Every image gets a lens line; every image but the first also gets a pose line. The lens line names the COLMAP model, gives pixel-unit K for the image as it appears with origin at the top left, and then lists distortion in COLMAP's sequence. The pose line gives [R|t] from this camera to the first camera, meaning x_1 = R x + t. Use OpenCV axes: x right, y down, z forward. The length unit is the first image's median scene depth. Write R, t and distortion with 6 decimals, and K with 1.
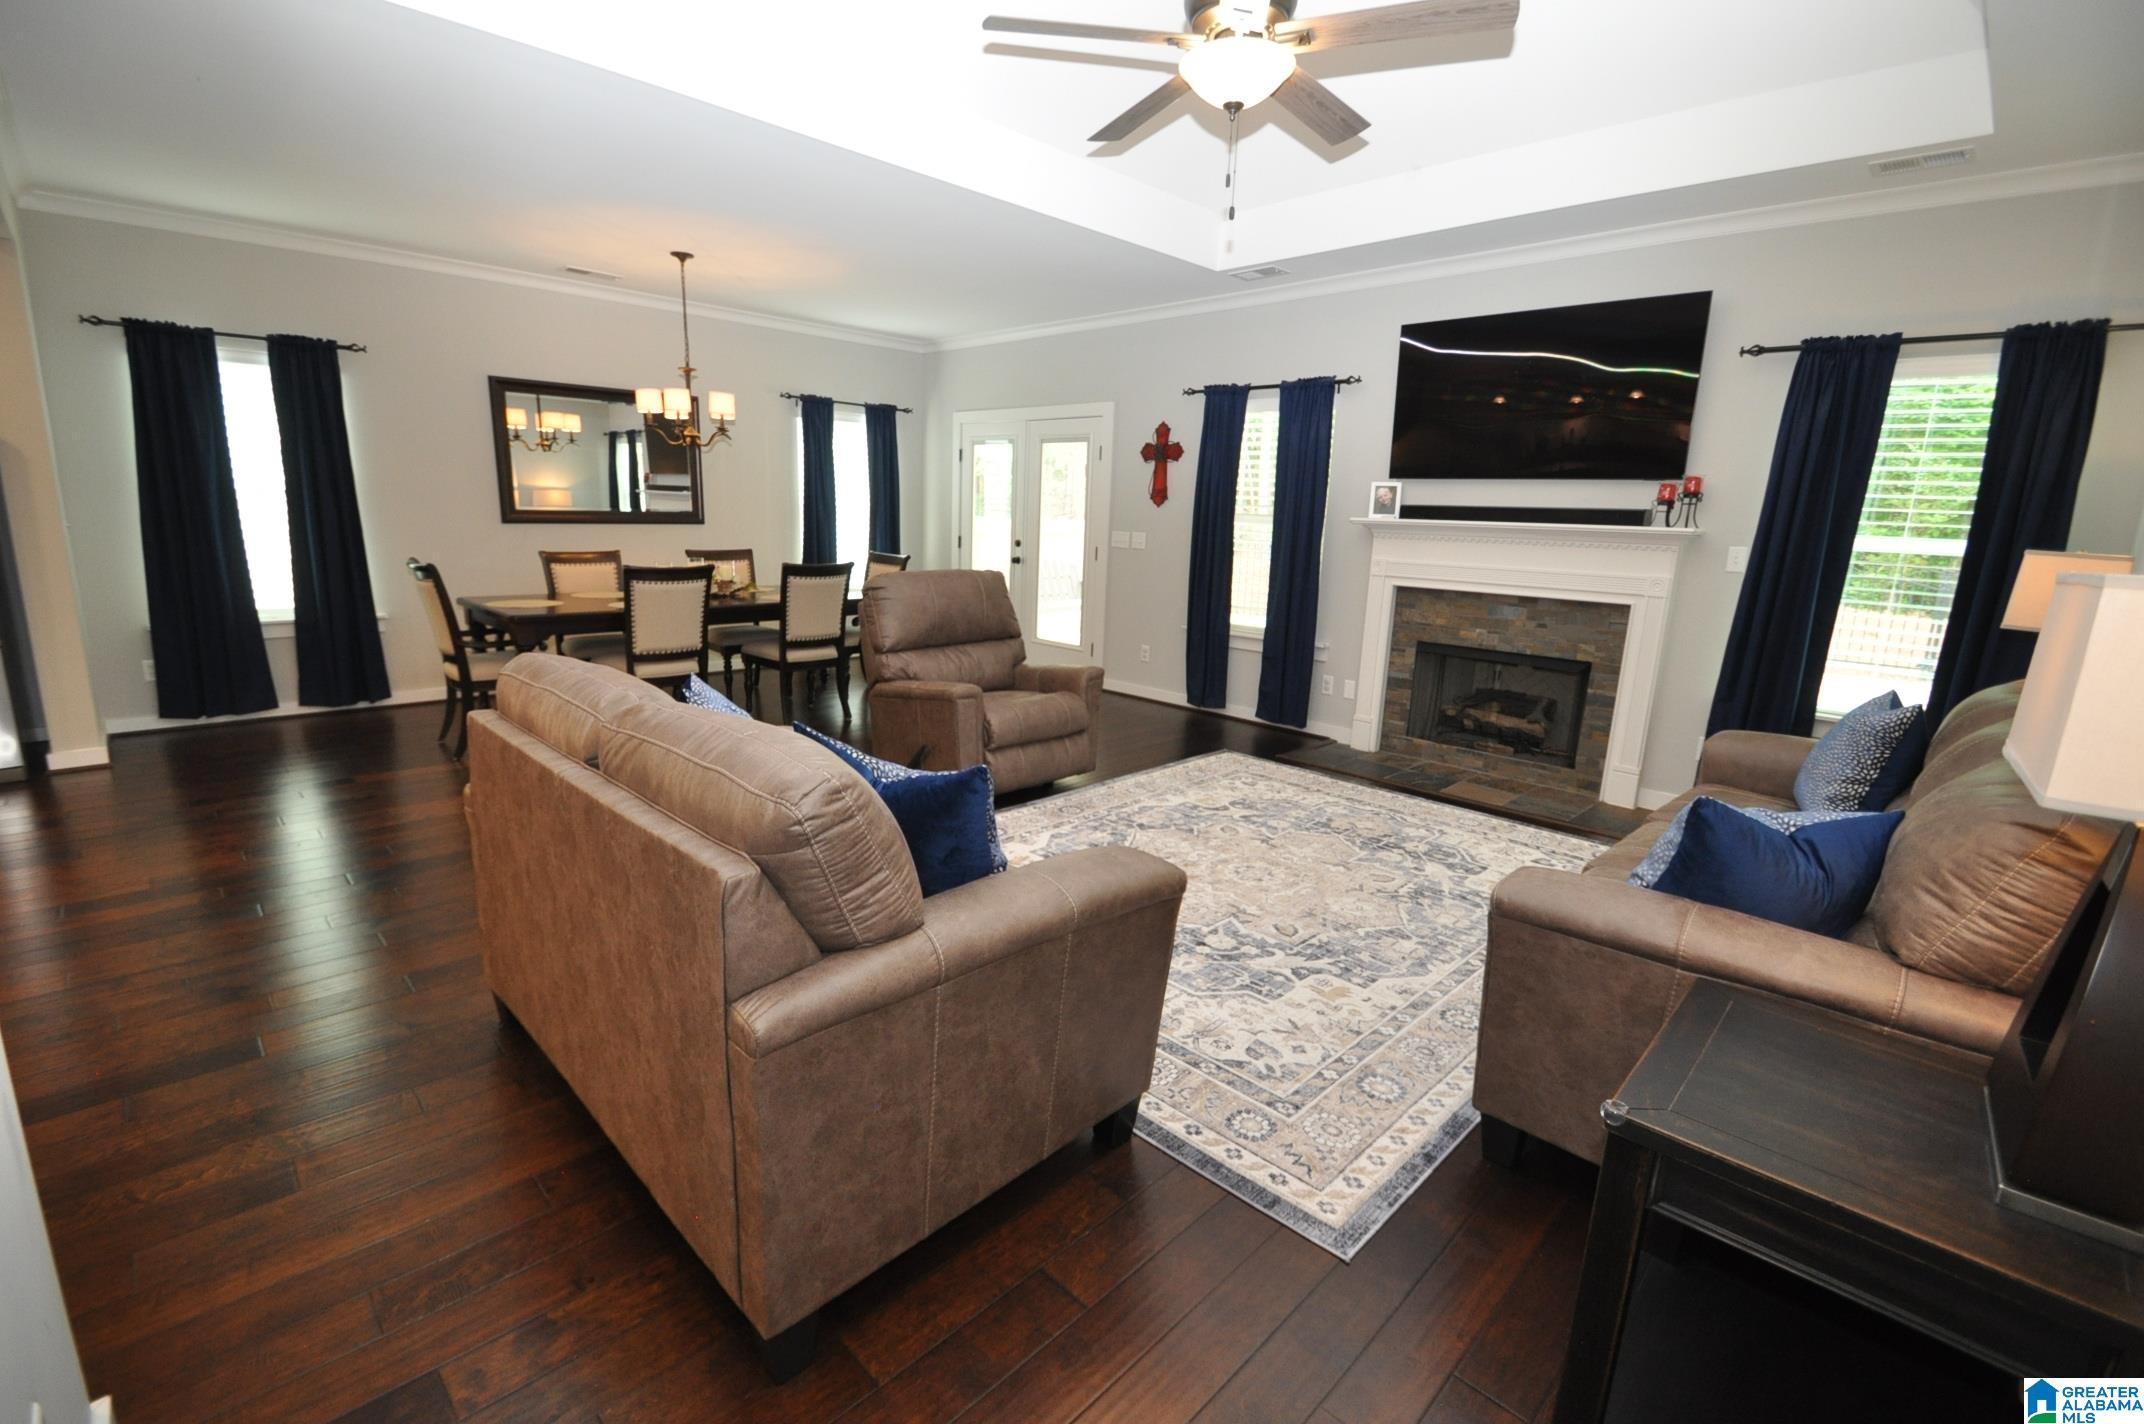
lens RADIAL K [[939.3, 0, 1049.0], [0, 939.3, 709.6], [0, 0, 1]] dist [0.022028, -0.019374]
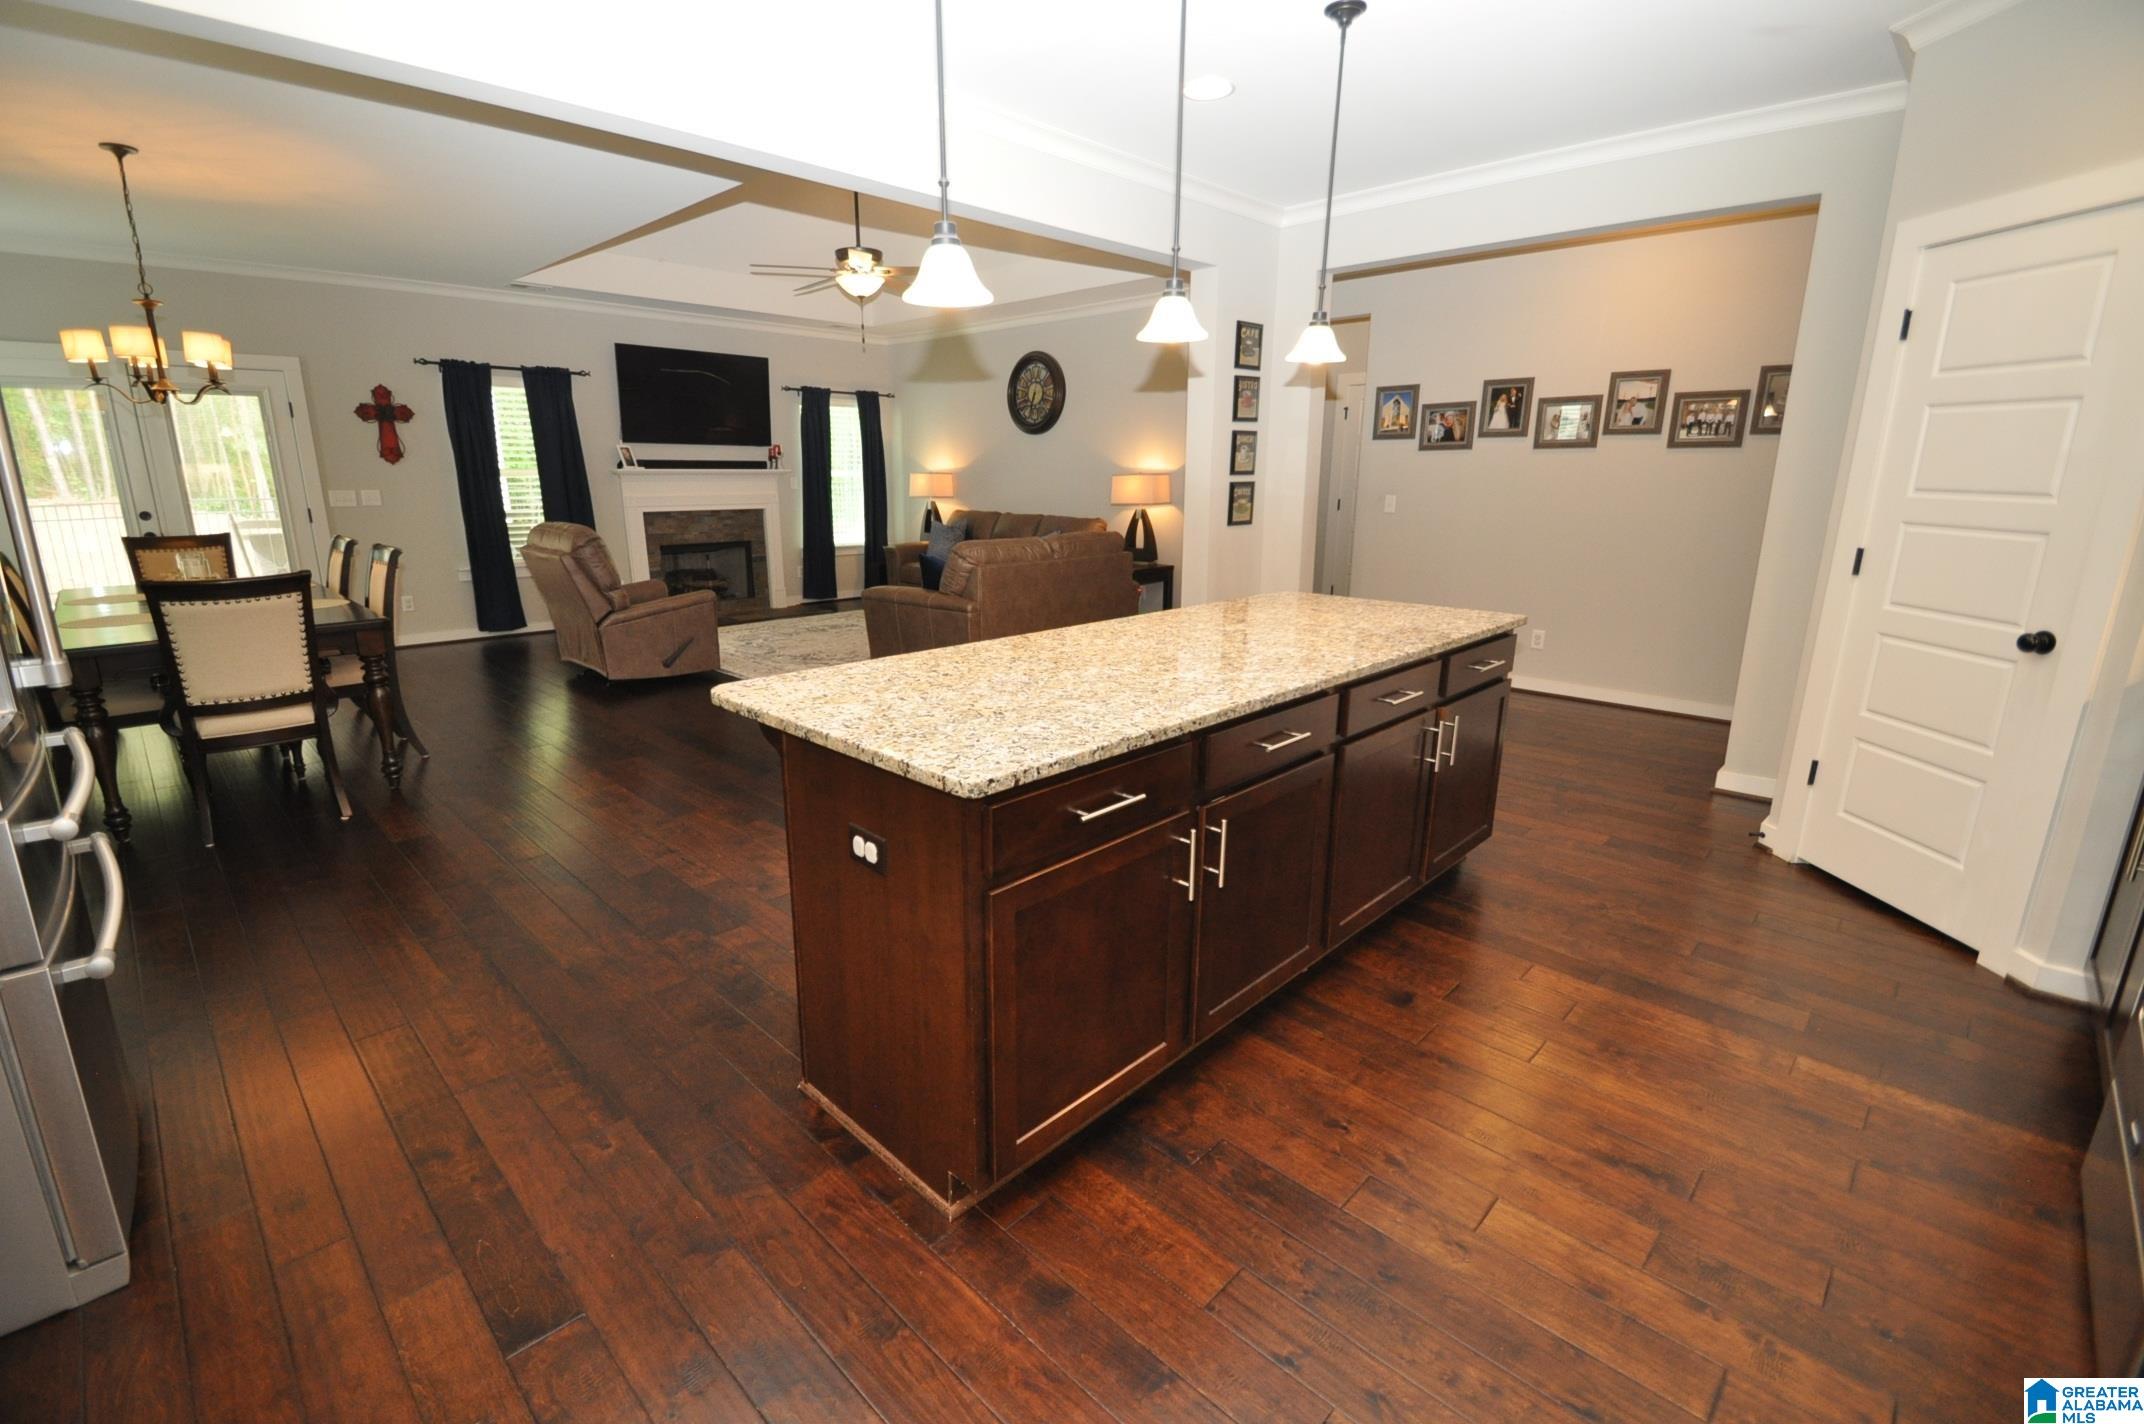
lens RADIAL K [[939.3, 0, 1049.0], [0, 939.3, 709.6], [0, 0, 1]] dist [0.022028, -0.019374]
pose [[-0.016002, -0.280873, 0.959611, -1.502434], [0.207373, 0.937934, 0.277986, -0.146063], [-0.978131, 0.203446, 0.043237, 0.417150]]
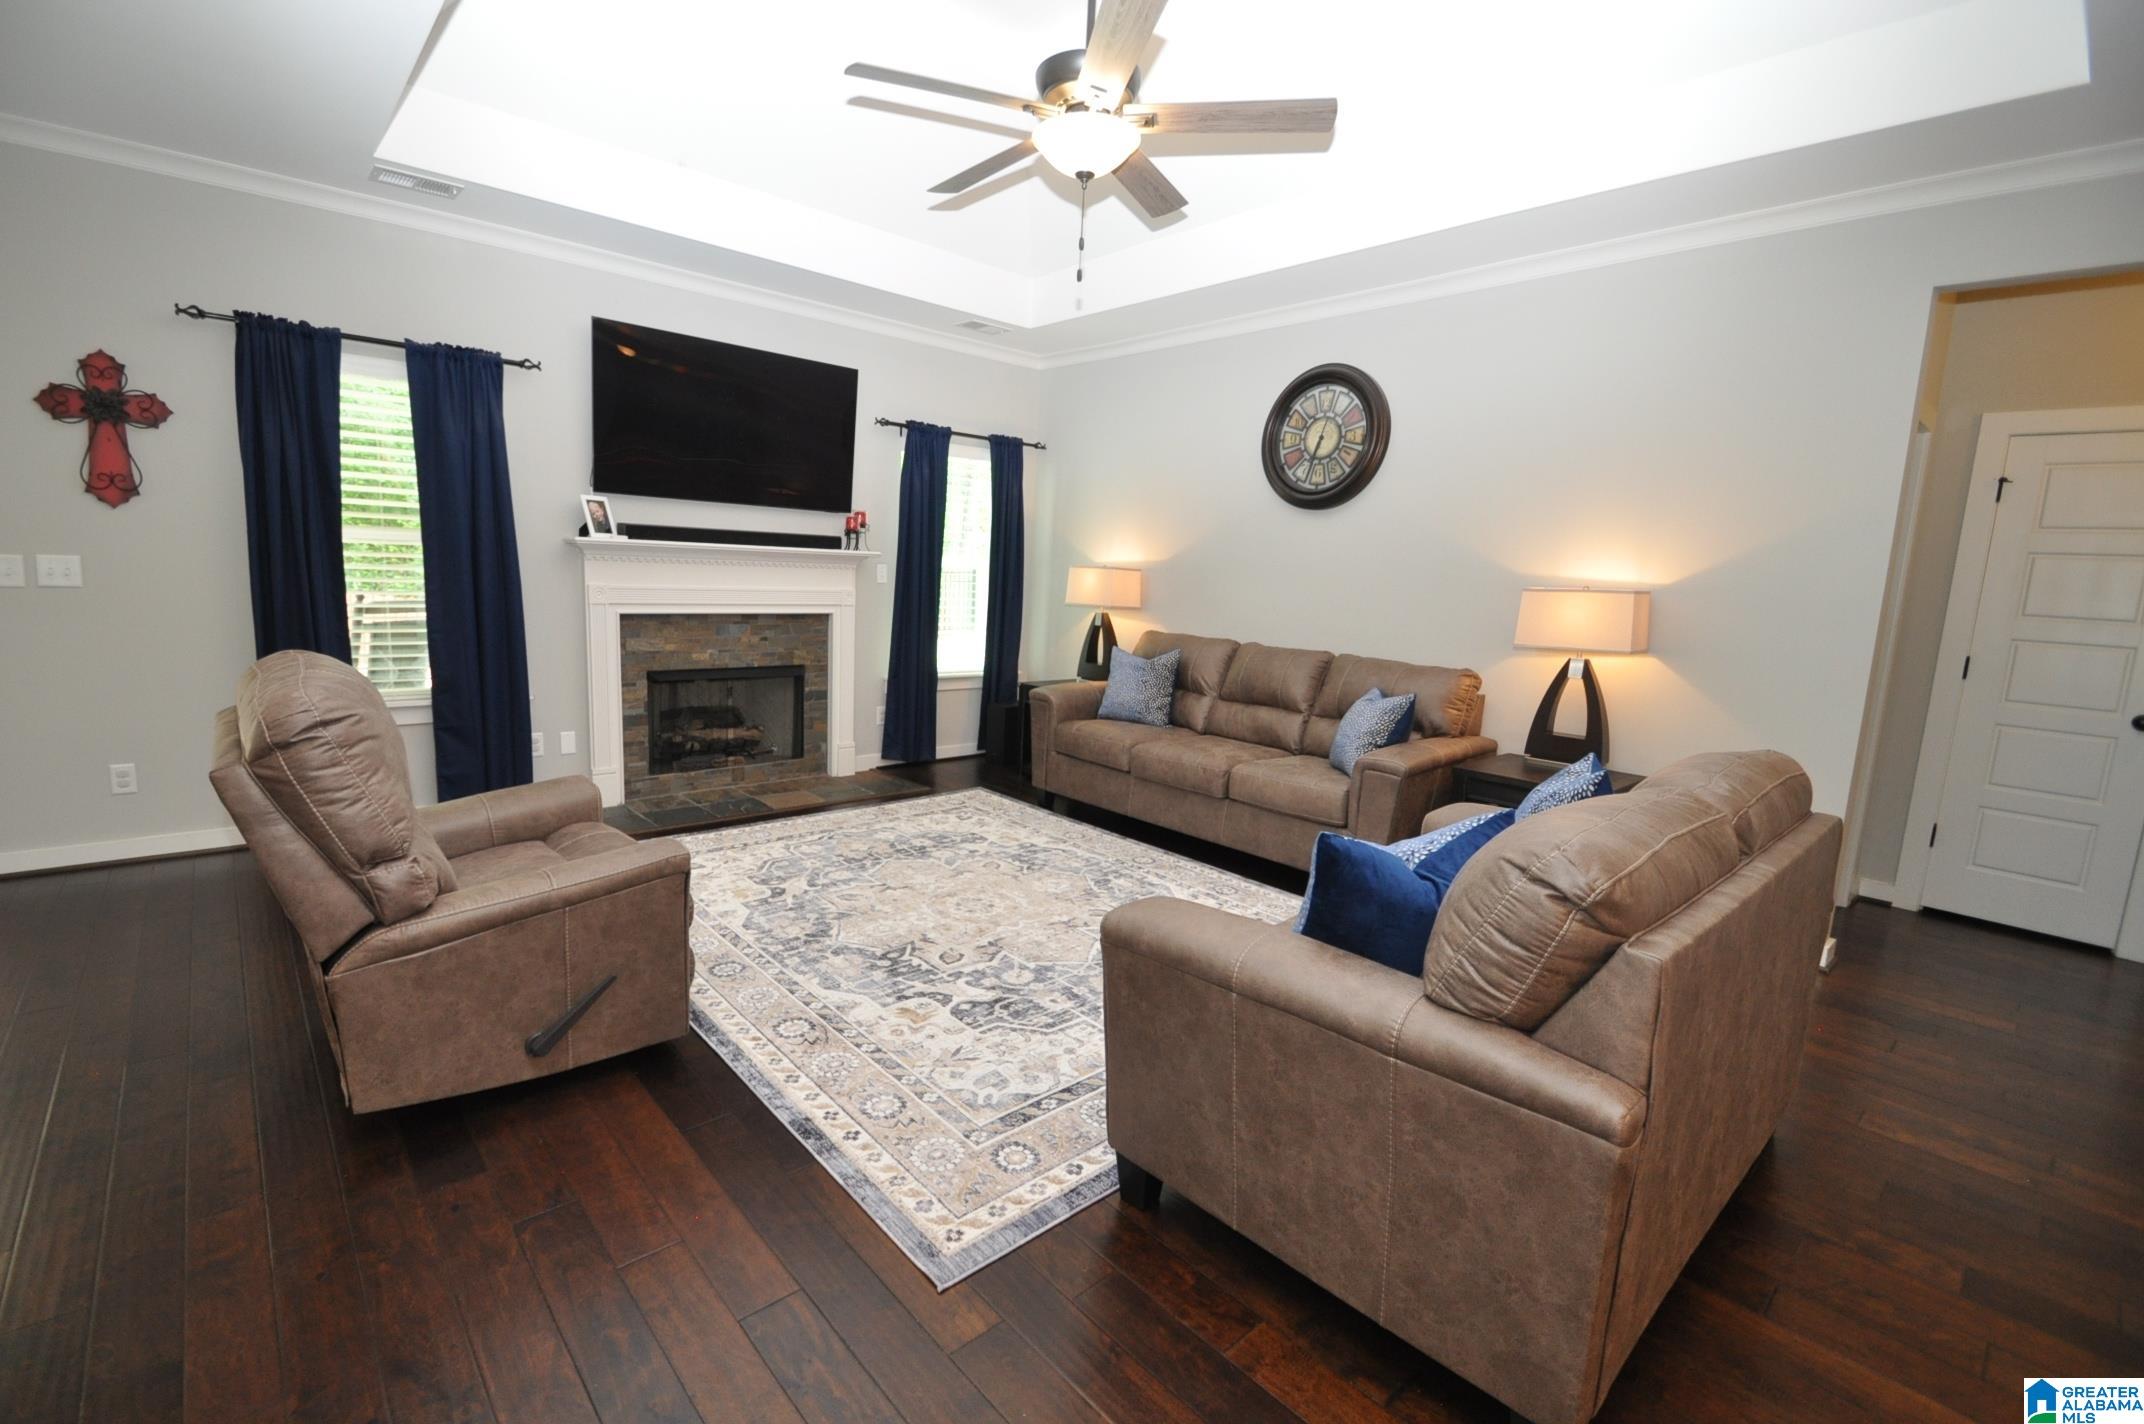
lens RADIAL K [[939.3, 0, 1049.0], [0, 939.3, 709.6], [0, 0, 1]] dist [0.022028, -0.019374]
pose [[0.047907, -0.184803, 0.981607, -0.608769], [0.165884, 0.970561, 0.174627, -0.161260], [-0.984981, 0.154467, 0.077152, 0.669507]]
